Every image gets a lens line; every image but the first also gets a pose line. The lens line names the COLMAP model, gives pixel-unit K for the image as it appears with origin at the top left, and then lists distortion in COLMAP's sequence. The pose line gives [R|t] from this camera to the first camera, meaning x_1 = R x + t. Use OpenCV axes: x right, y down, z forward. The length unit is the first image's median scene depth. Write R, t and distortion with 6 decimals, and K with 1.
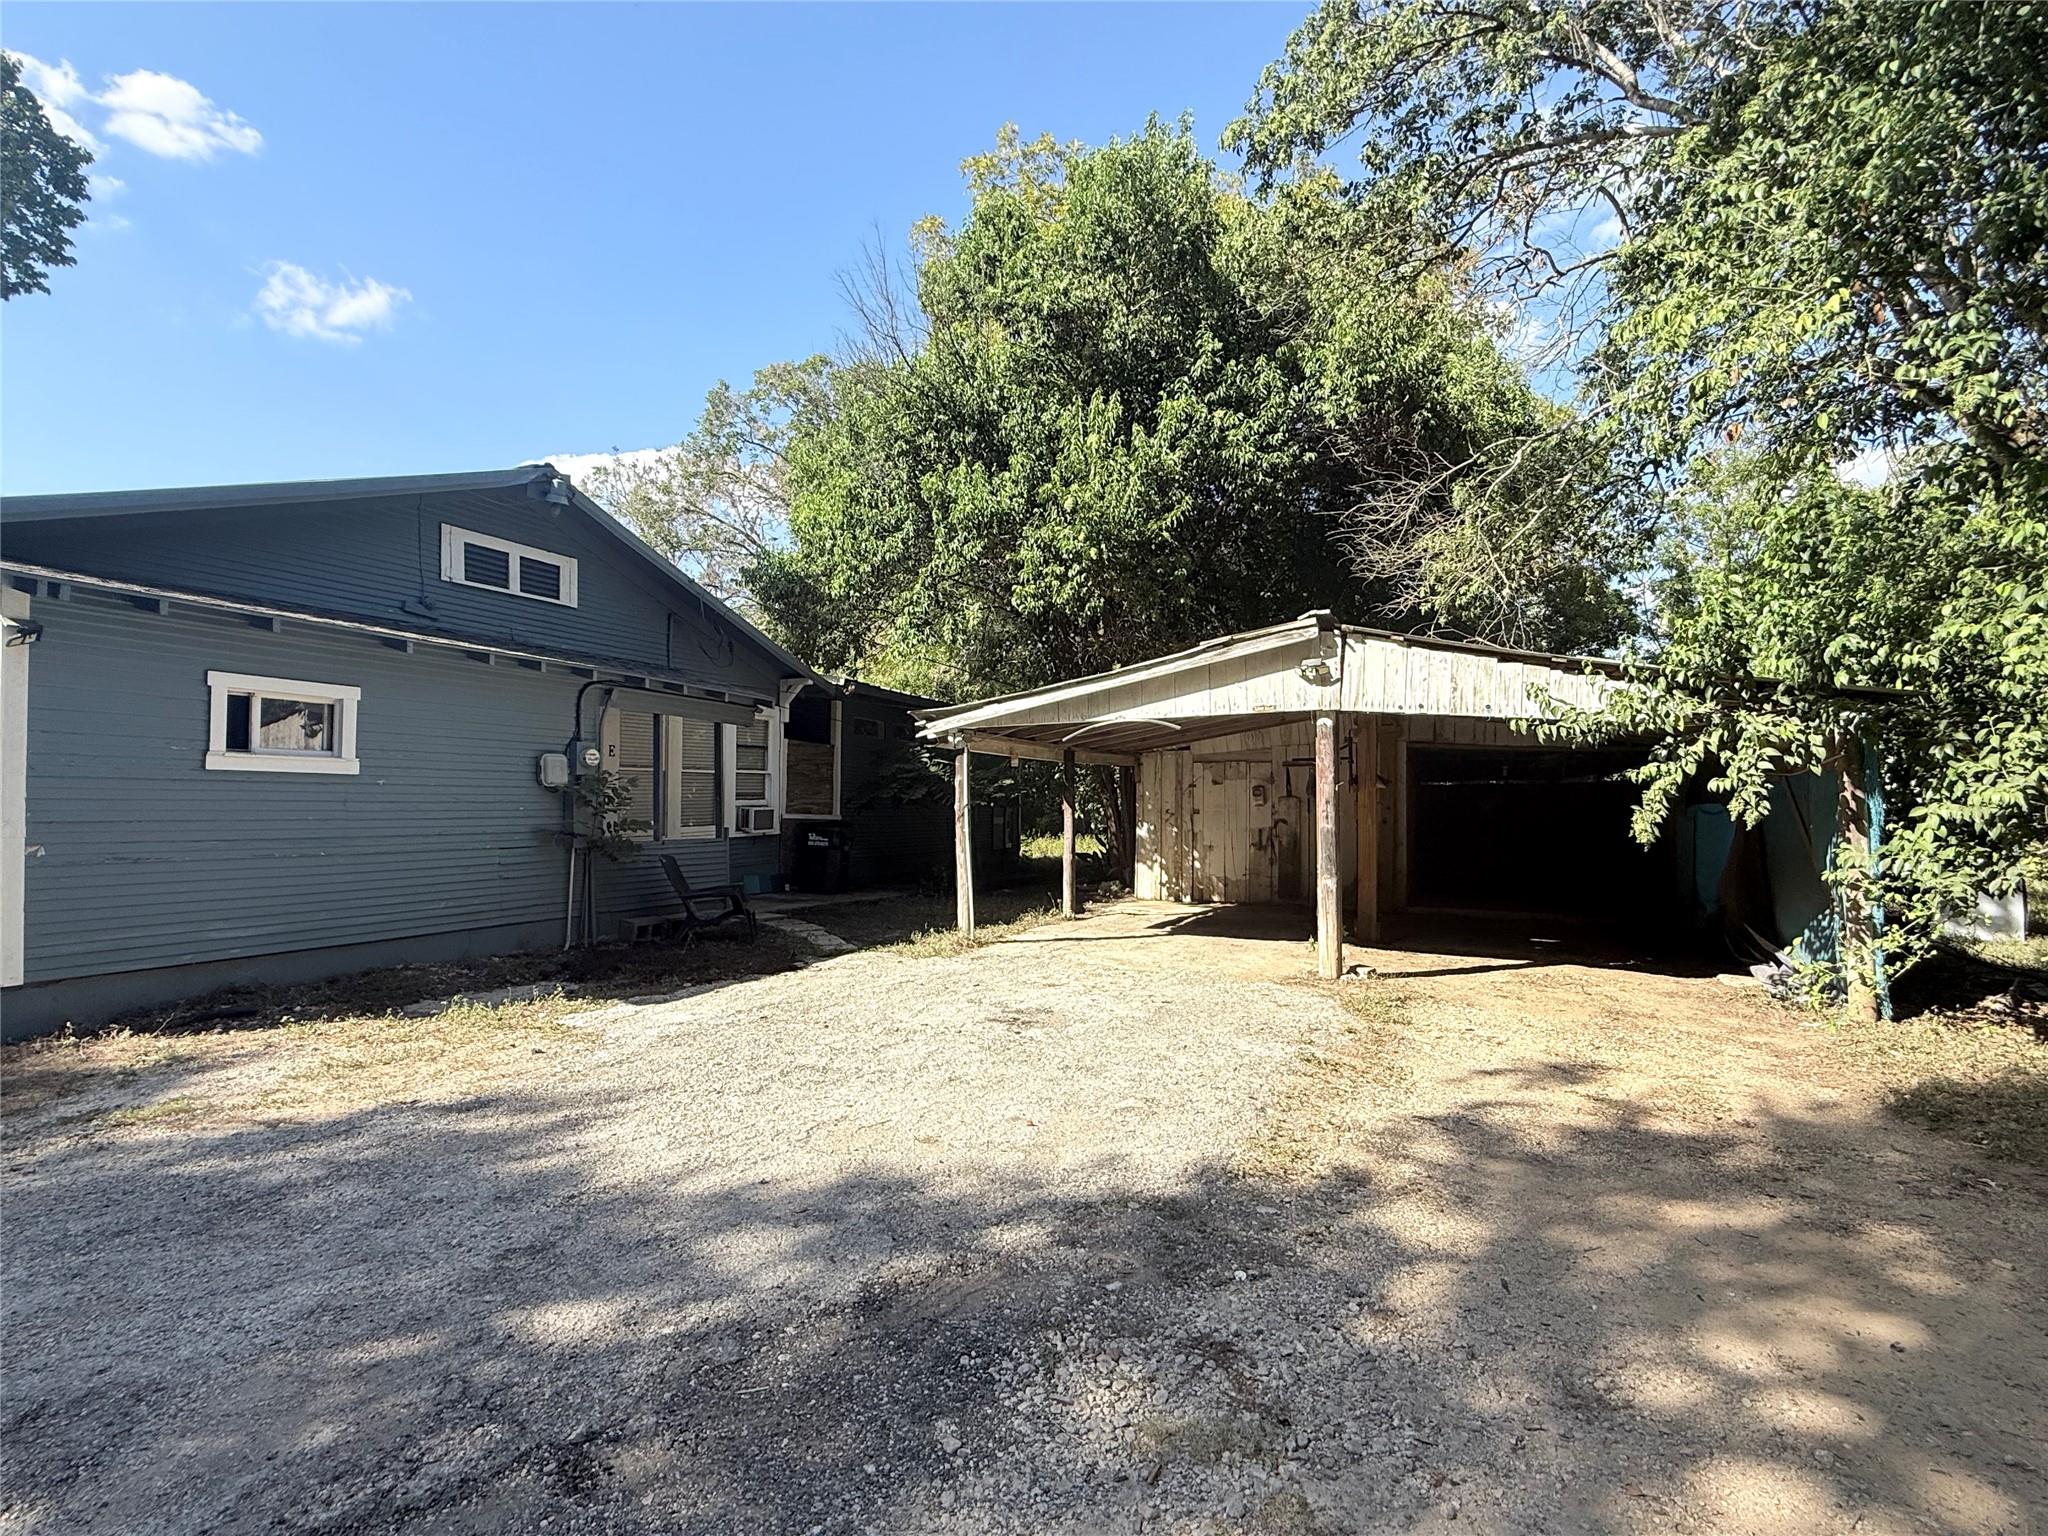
lens RADIAL K [[964.0, 0, 1024.0], [0, 964.0, 768.0], [0, 0, 1]] dist [-0.001128, -0.000276]
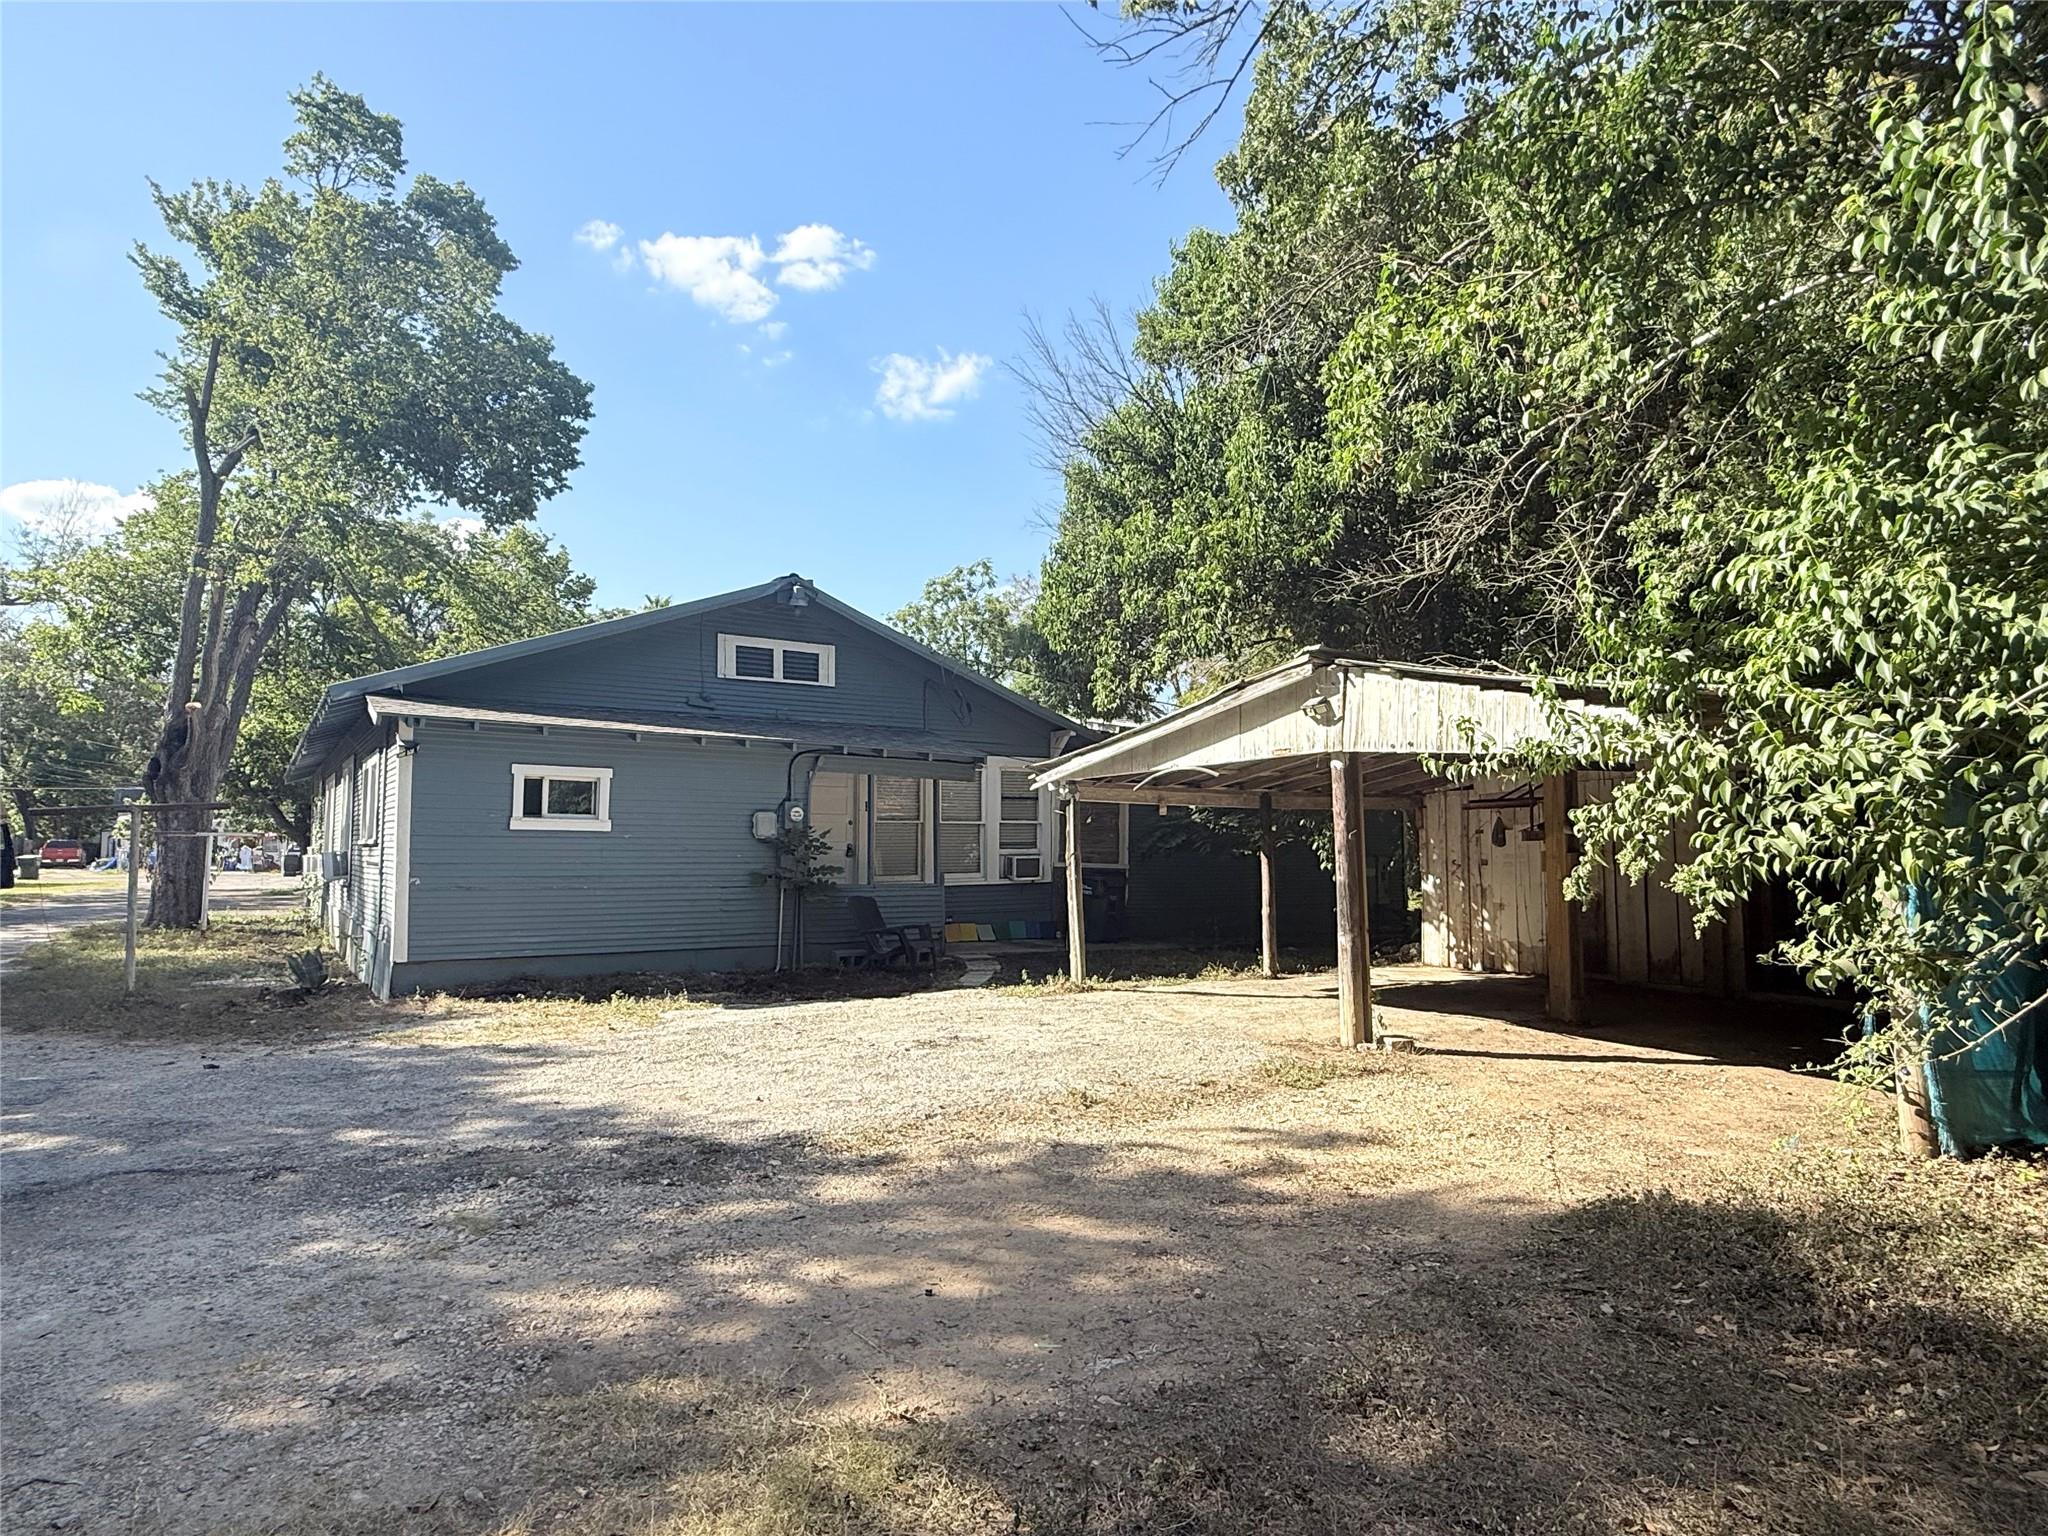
lens RADIAL K [[1110.7, 0, 1024.0], [0, 1110.7, 768.0], [0, 0, 1]] dist [0.003348, -0.000506]
pose [[0.855841, -0.038082, -0.515835, 0.574799], [0.018045, 0.998877, -0.043803, -0.003053], [0.516924, 0.028180, 0.855568, -0.059110]]
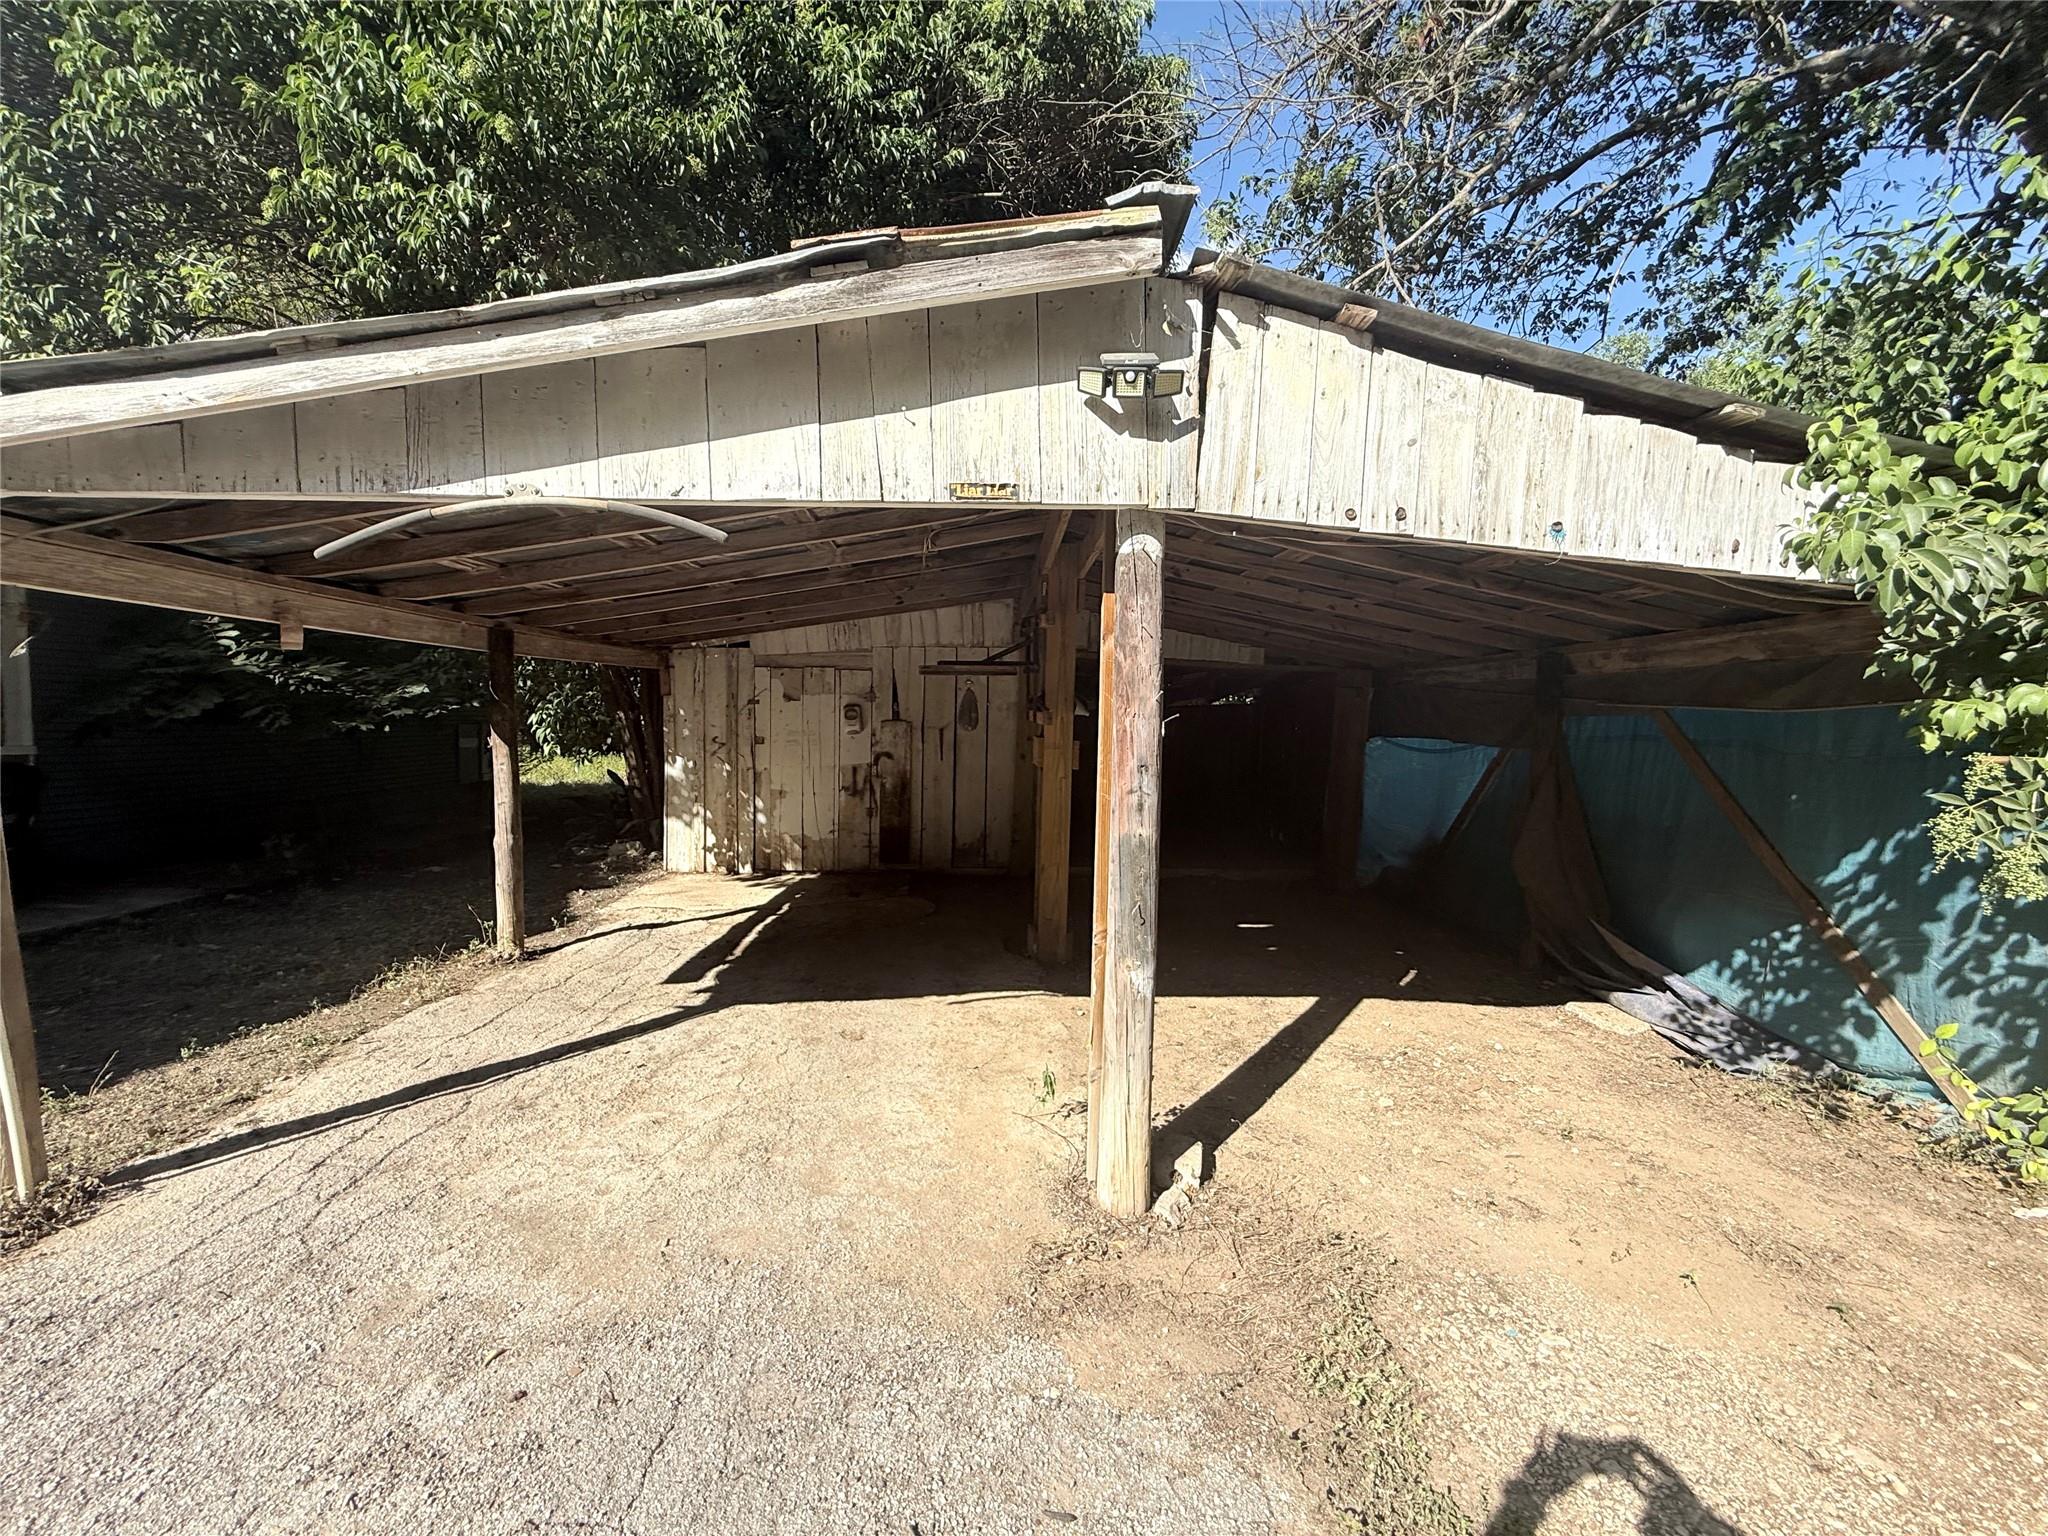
lens RADIAL K [[815.9, 0, 1017.8], [0, 815.9, 770.2], [0, 0, 1]] dist [-0.000239, 0.000075]
pose [[0.882007, -0.021404, 0.470750, 0.118364], [-0.029281, 0.994548, 0.100081, 0.006418], [-0.470326, -0.102057, 0.876572, 0.708284]]
